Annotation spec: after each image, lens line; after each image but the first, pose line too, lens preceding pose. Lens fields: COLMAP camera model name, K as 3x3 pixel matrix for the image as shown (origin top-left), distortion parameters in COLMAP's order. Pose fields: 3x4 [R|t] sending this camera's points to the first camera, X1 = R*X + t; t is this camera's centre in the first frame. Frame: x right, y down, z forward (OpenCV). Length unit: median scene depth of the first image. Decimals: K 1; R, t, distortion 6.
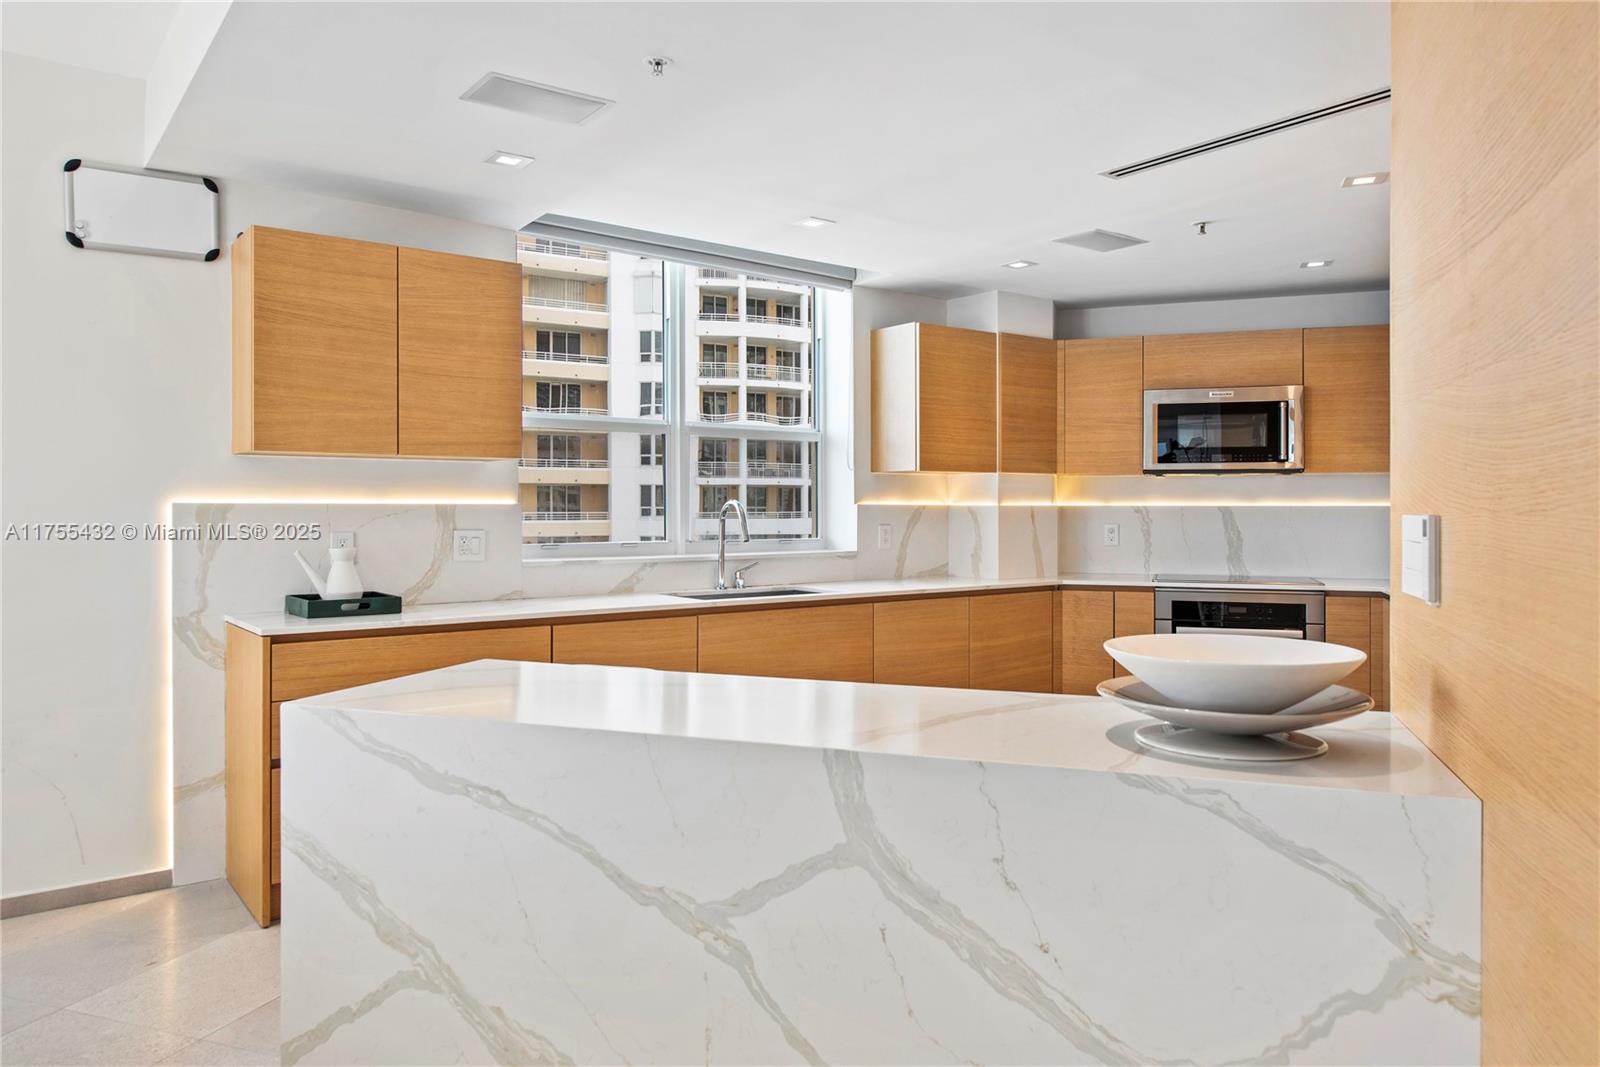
lens RADIAL K [[1076.0, 0, 819.0], [0, 1076.0, 506.9], [0, 0, 1]] dist [0.001590, -0.004779]
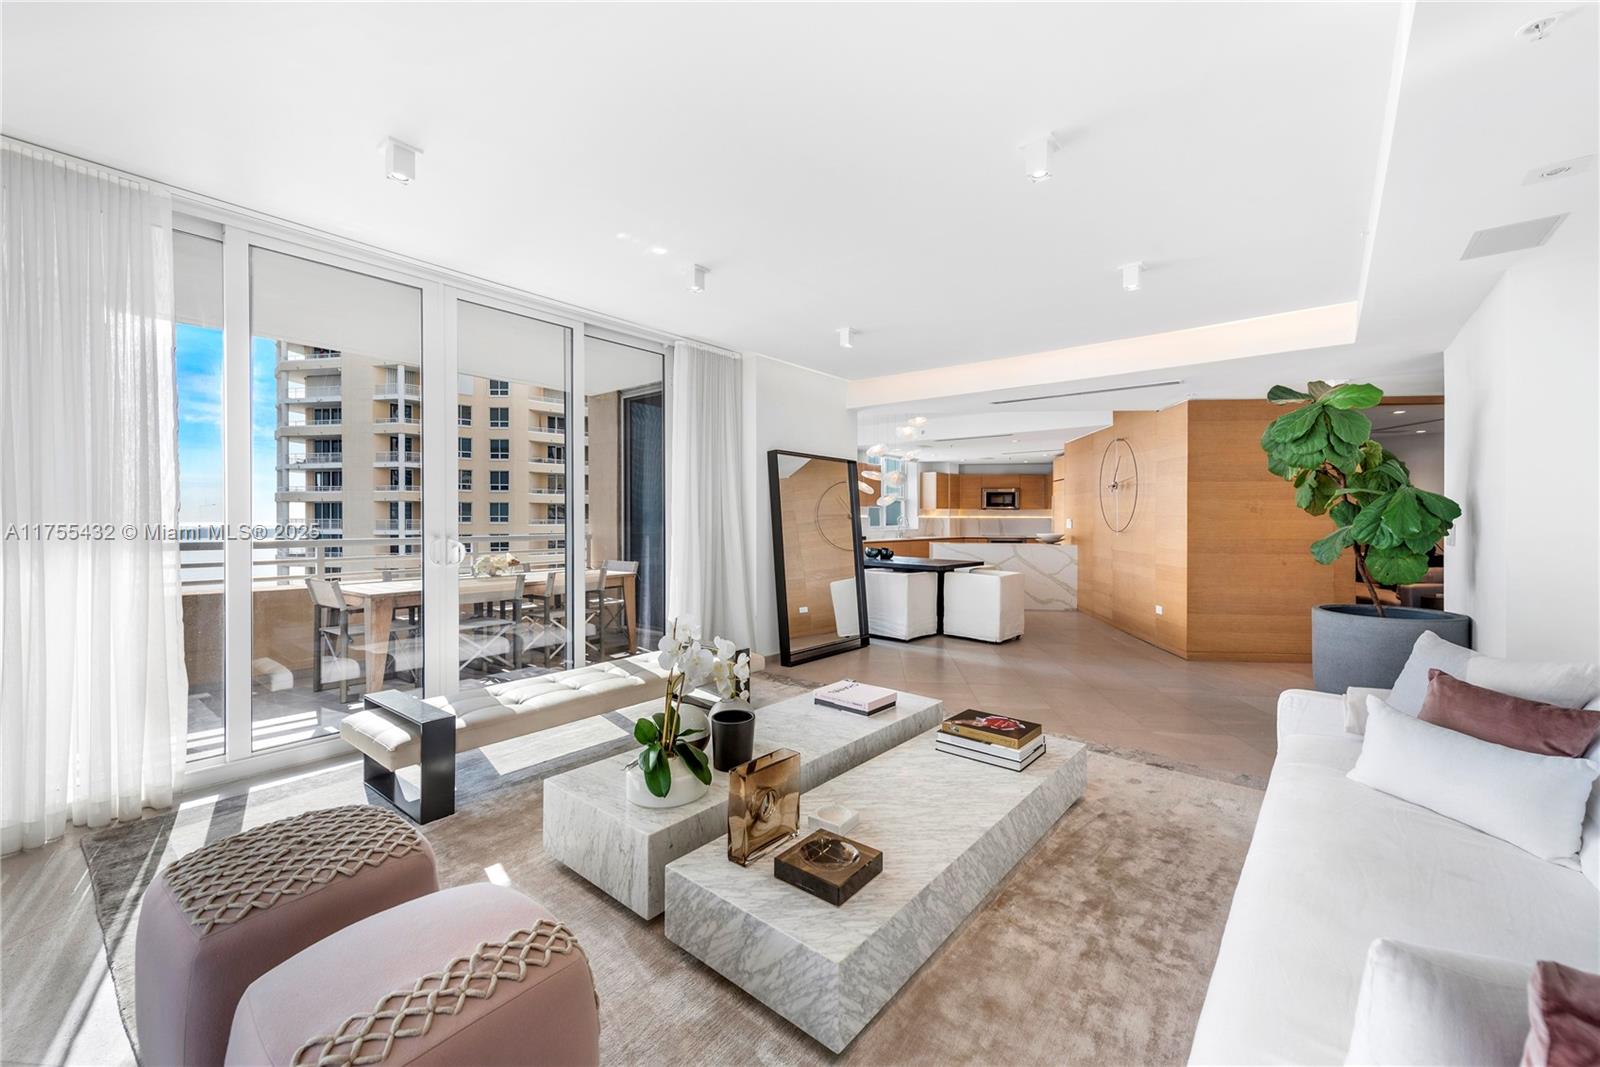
lens RADIAL K [[640.7, 0, 797.3], [0, 640.7, 525.7], [0, 0, 1]] dist [0.008320, -0.004311]
pose [[0.974760, -0.001131, 0.223253, -1.124673], [-0.002093, 0.999897, 0.014202, -0.002659], [-0.223247, -0.014310, 0.974657, -1.464215]]
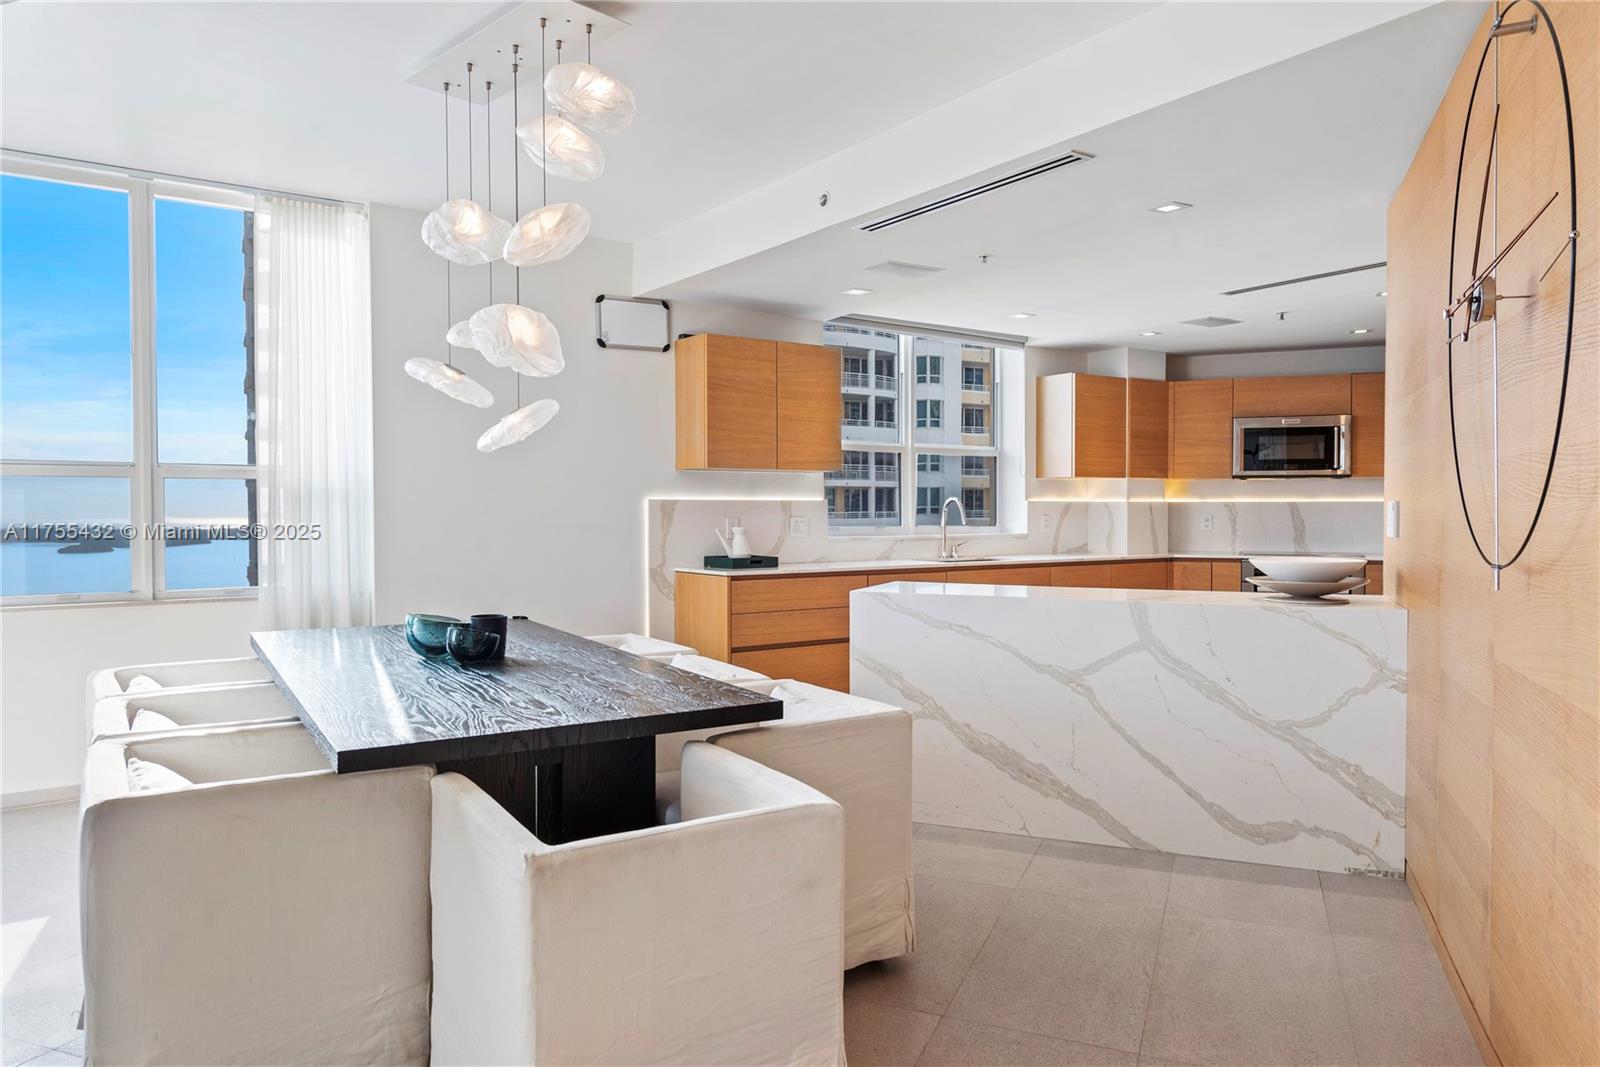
lens RADIAL K [[1076.0, 0, 803.9], [0, 1076.0, 532.2], [0, 0, 1]] dist [0.001590, -0.004779]
pose [[0.998497, 0.000012, -0.054808, -0.218343], [0.001231, 0.999743, 0.022643, 0.007997], [0.054794, -0.022676, 0.998240, -0.522060]]
